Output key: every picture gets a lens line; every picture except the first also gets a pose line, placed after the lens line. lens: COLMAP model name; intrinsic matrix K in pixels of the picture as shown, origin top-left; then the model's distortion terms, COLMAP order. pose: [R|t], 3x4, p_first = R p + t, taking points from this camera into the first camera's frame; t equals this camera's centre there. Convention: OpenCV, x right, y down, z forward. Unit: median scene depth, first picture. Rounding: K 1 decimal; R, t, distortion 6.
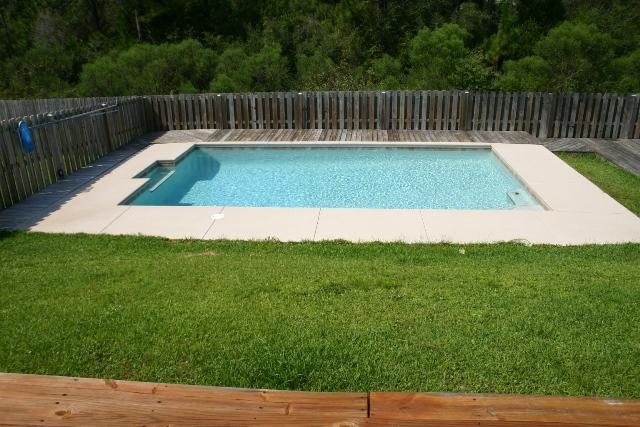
lens RADIAL K [[515.1, 0, 318.3], [0, 515.1, 209.0], [0, 0, 1]] dist [-0.151158, 0.122220]
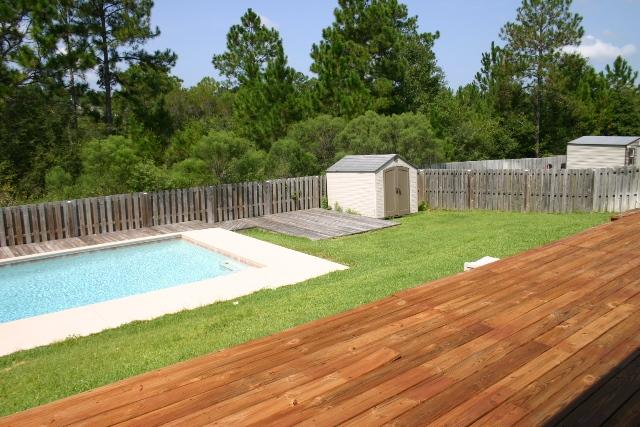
lens RADIAL K [[515.1, 0, 318.3], [0, 515.1, 209.0], [0, 0, 1]] dist [-0.151158, 0.122220]
pose [[0.719200, -0.107878, 0.686377, -0.209315], [0.247977, 0.962667, -0.108533, 0.022368], [-0.649044, 0.248263, 0.719102, -0.059217]]
